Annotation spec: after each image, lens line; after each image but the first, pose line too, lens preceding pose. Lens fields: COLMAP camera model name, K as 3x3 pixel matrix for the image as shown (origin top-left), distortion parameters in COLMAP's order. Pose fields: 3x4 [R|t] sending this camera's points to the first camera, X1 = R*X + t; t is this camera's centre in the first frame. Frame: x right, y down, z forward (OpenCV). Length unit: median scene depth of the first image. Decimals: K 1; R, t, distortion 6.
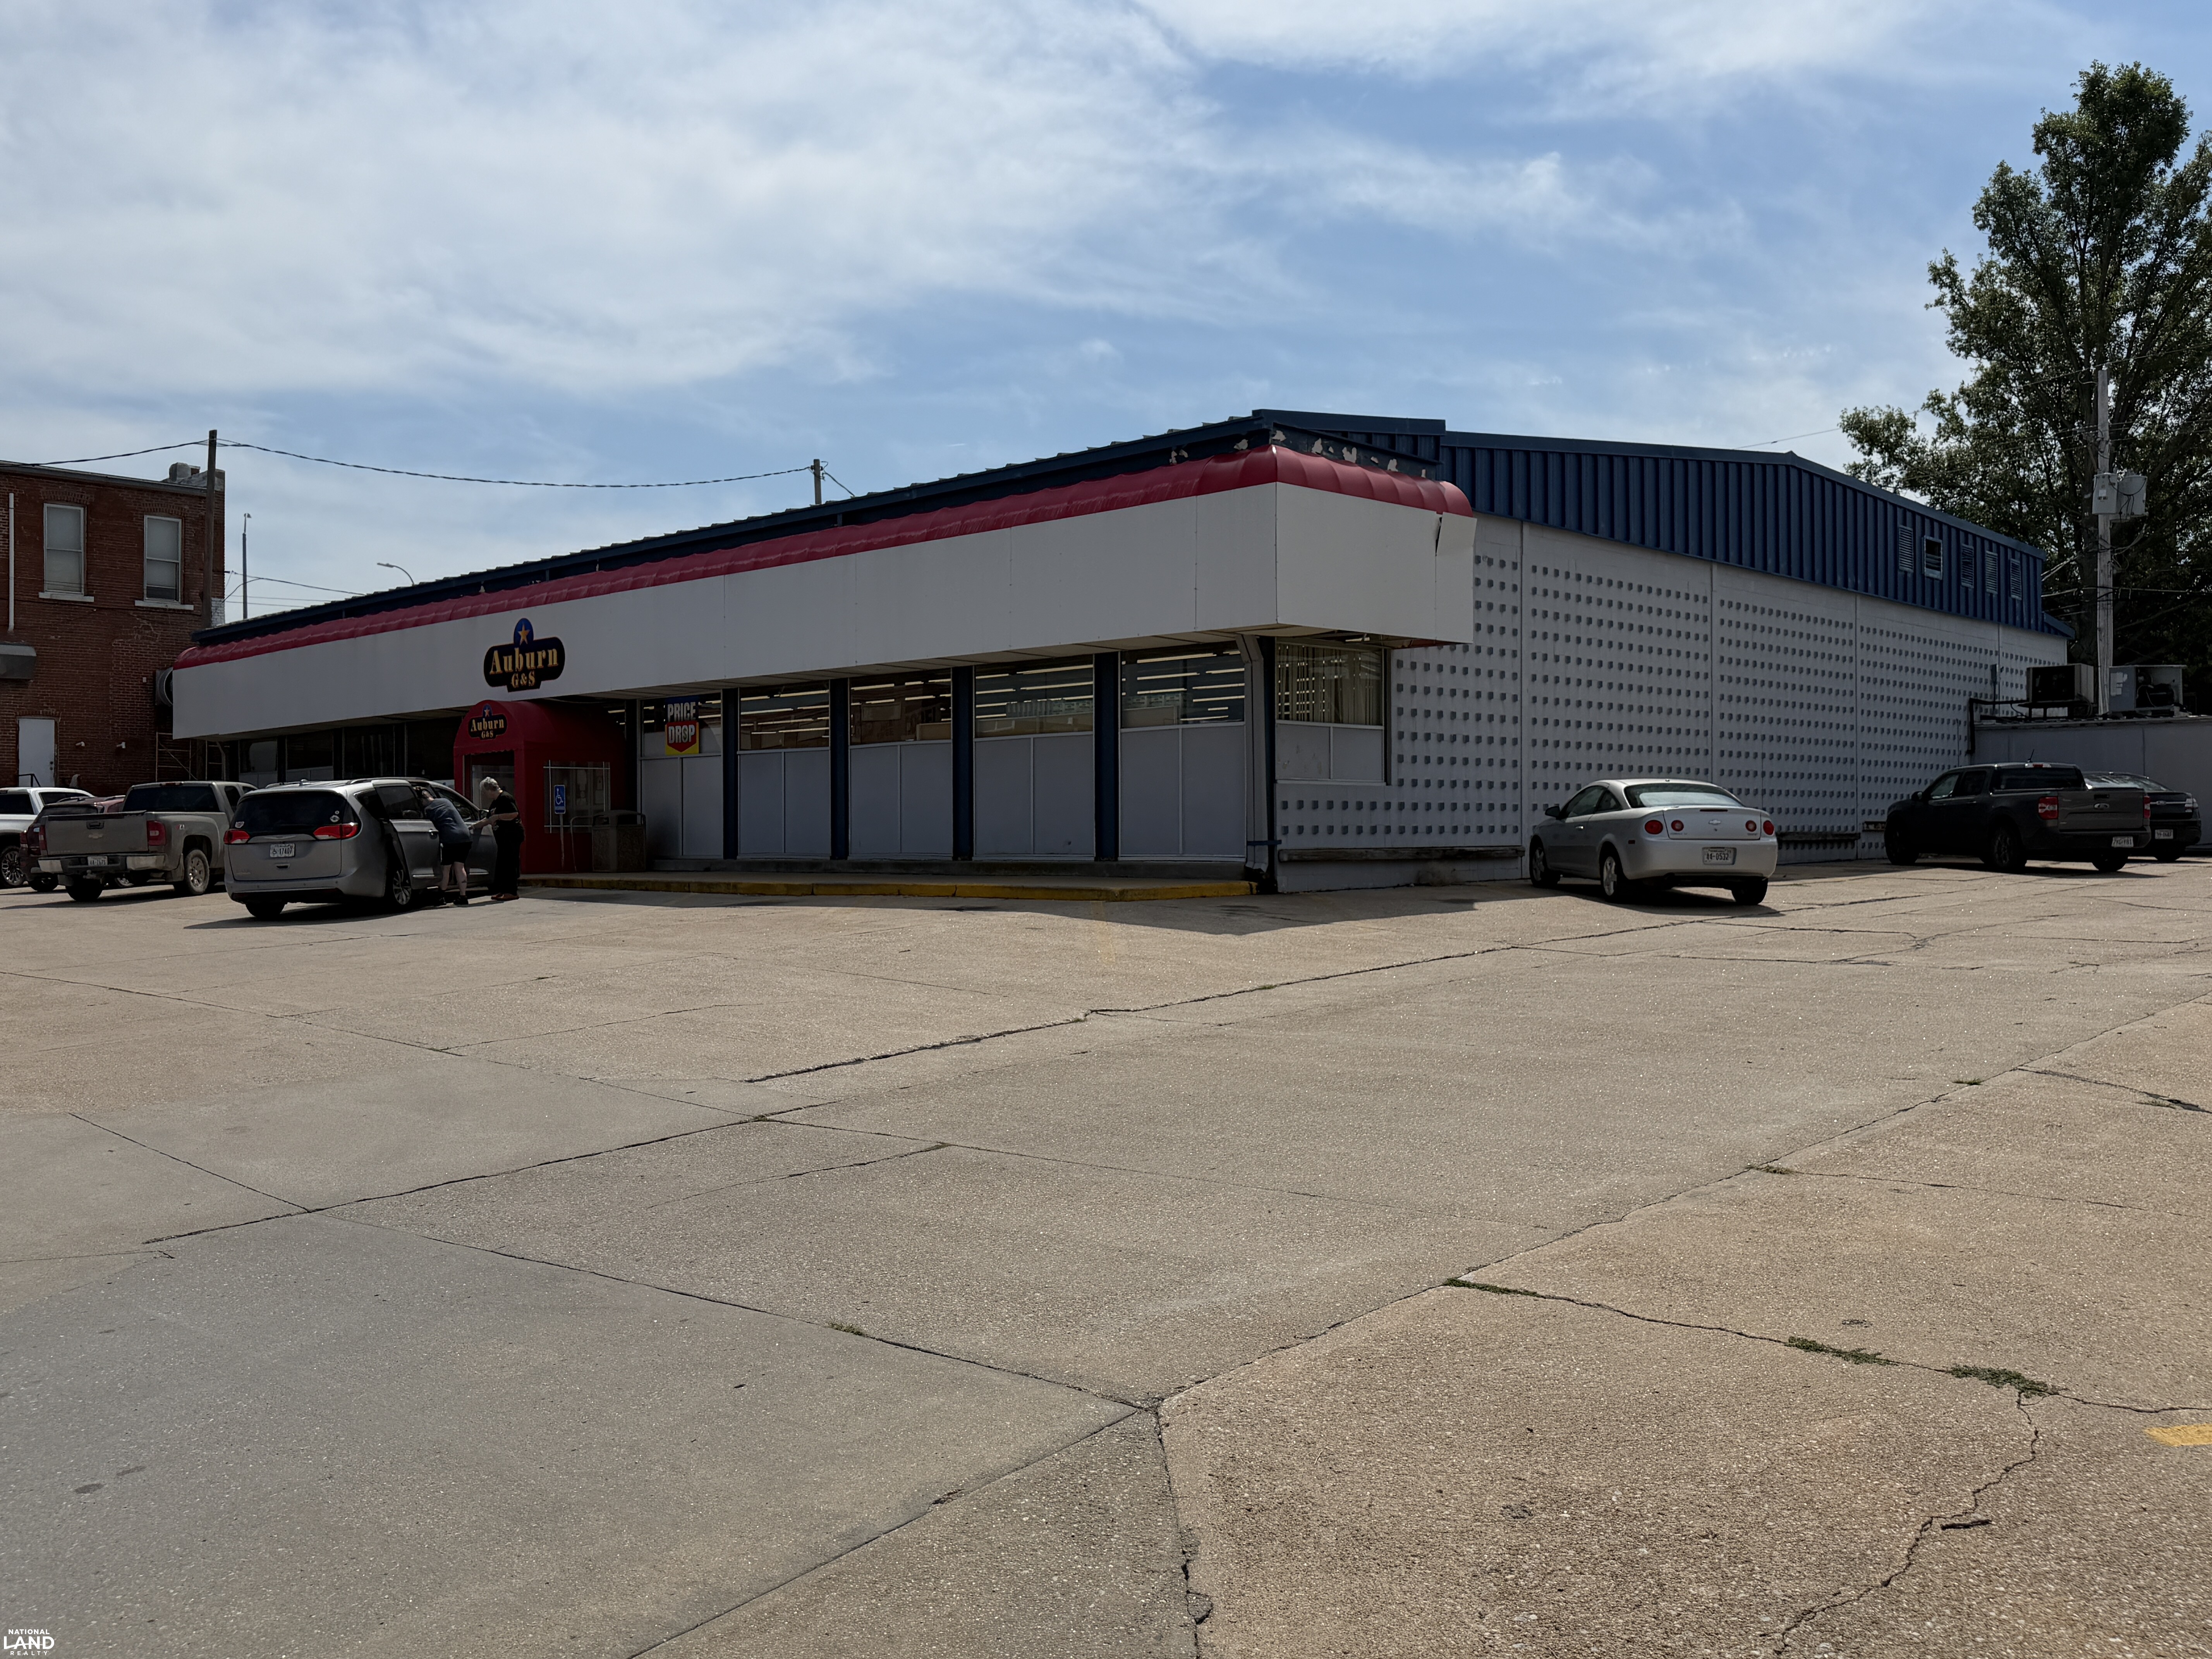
lens RADIAL K [[1847.2, 0, 1107.8], [0, 1847.2, 828.4], [0, 0, 1]] dist [-0.010085, -0.002128]
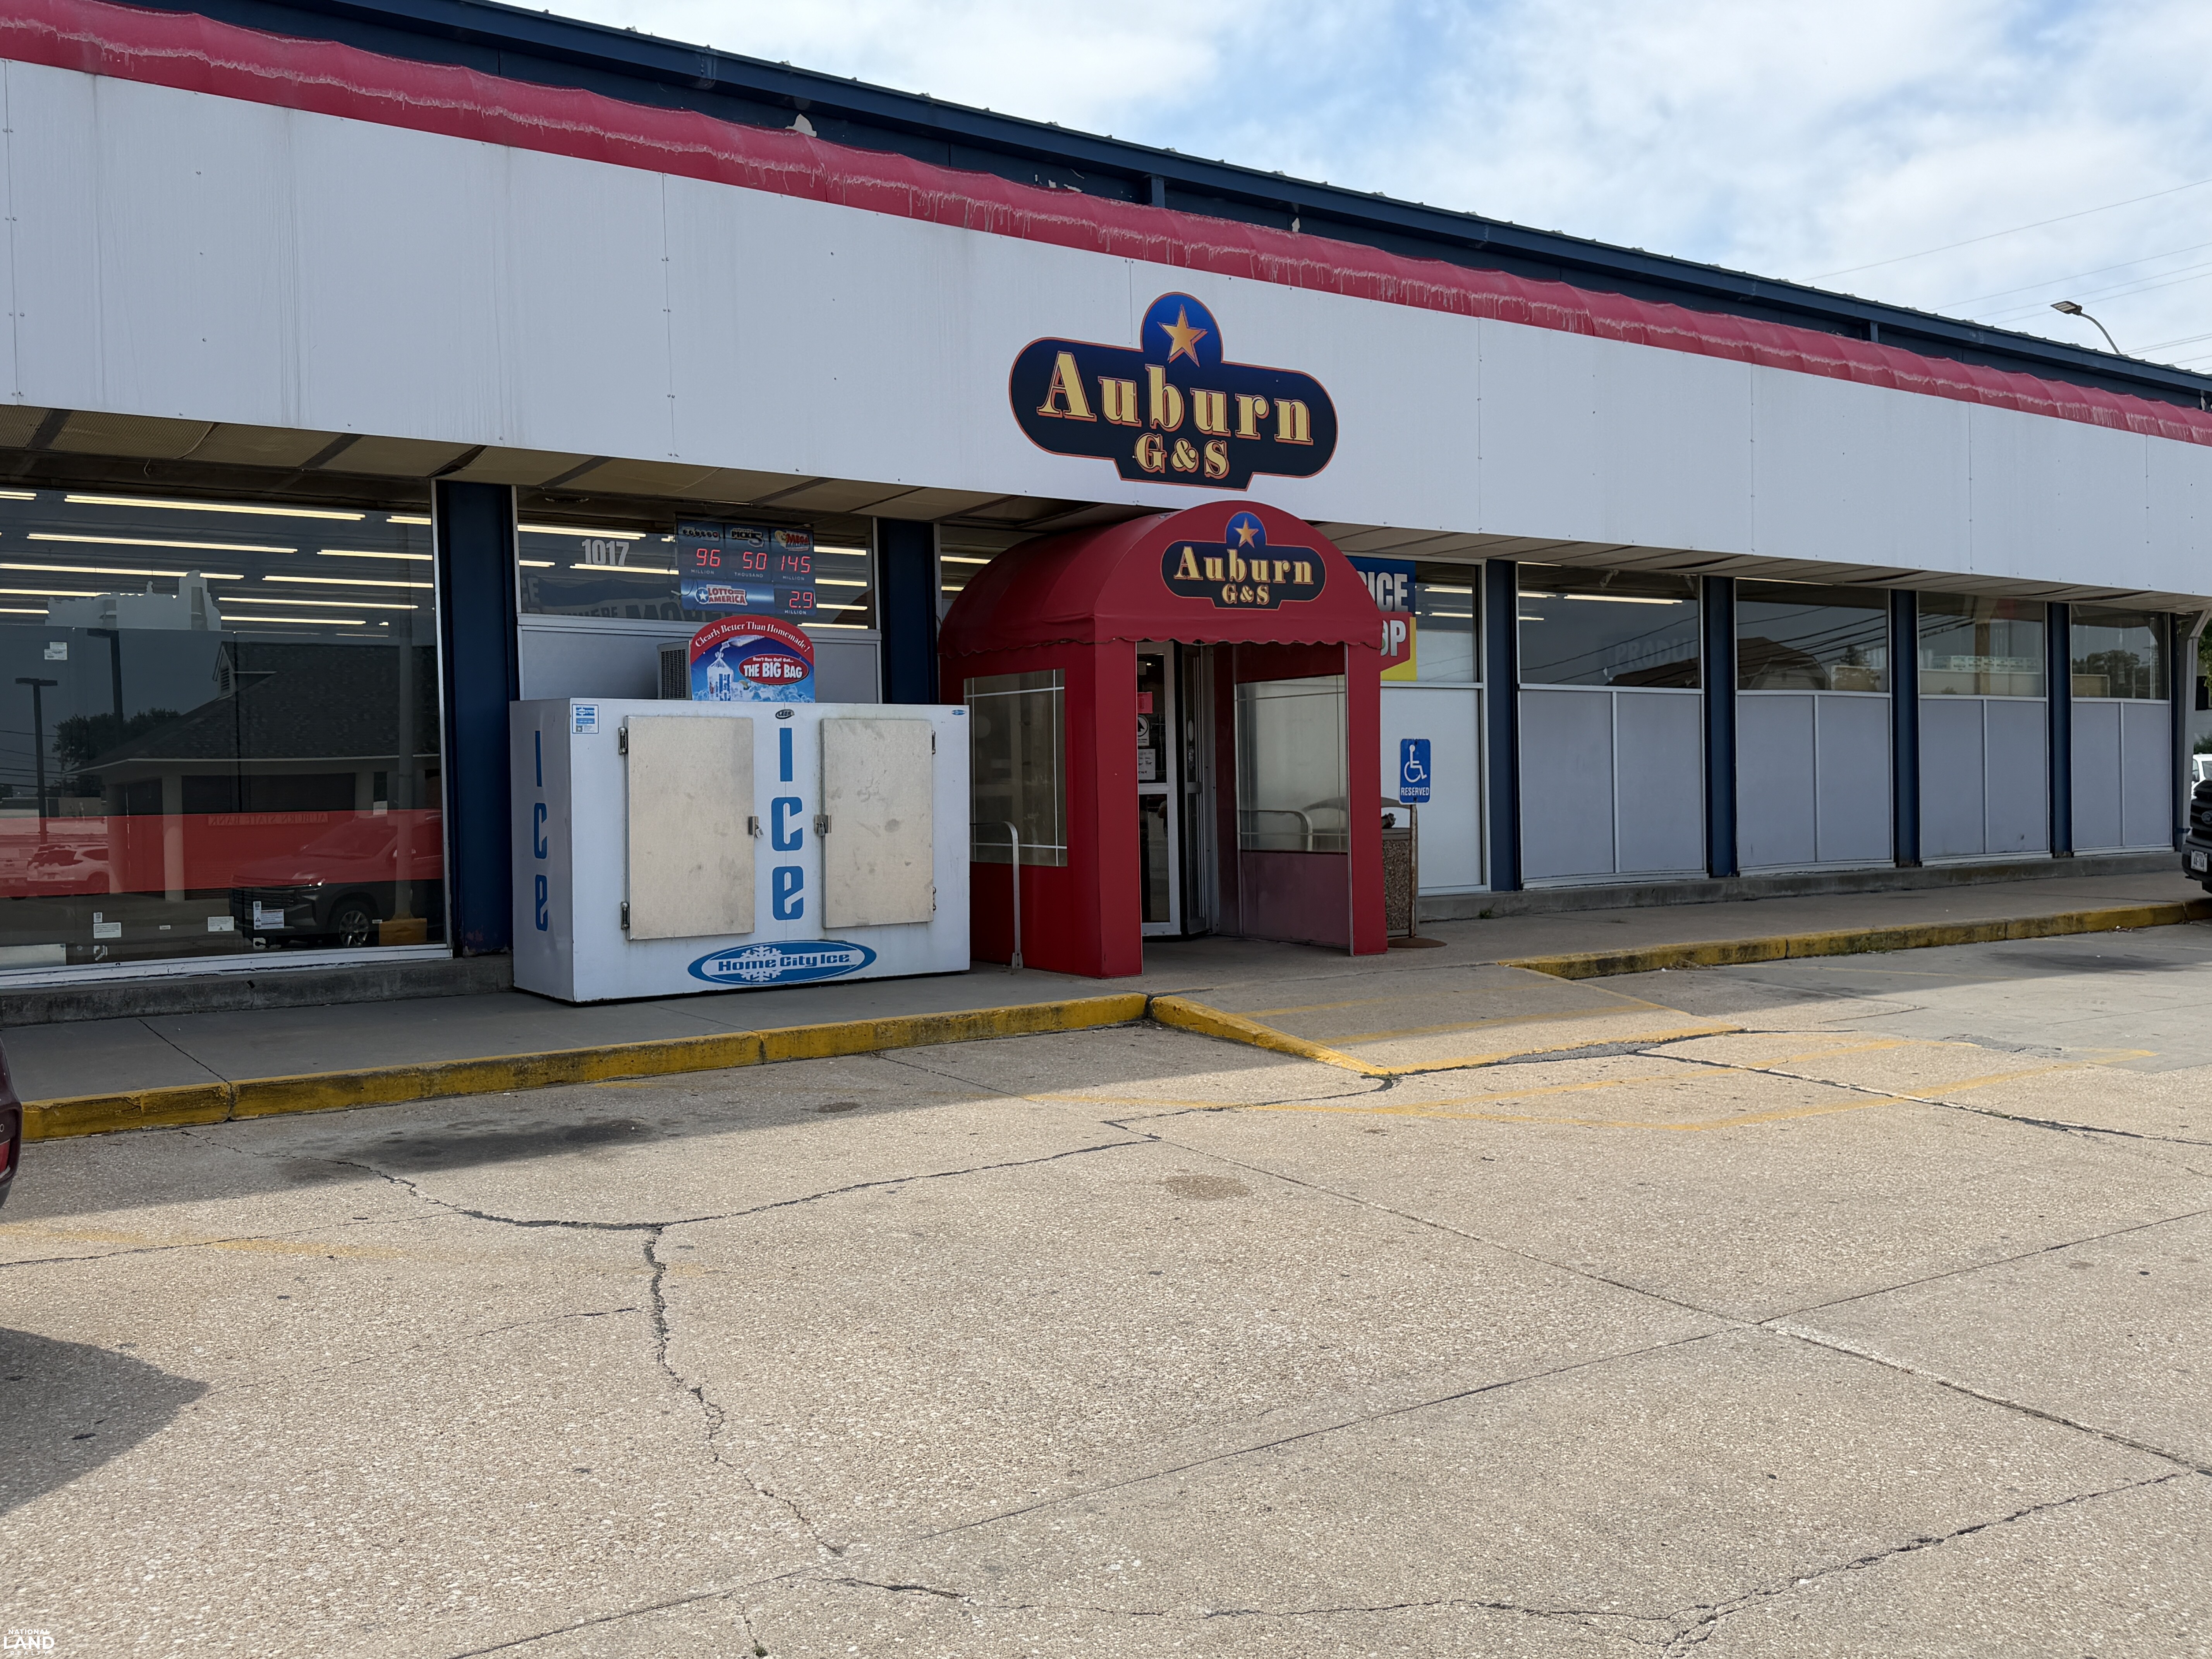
lens RADIAL K [[1917.2, 0, 1107.7], [0, 1917.2, 826.6], [0, 0, 1]] dist [-0.004323, -0.004634]
pose [[0.226465, -0.016987, 0.973871, -0.710371], [0.014072, 0.999801, 0.014167, -0.010654], [-0.973918, 0.010496, 0.226659, 0.935416]]
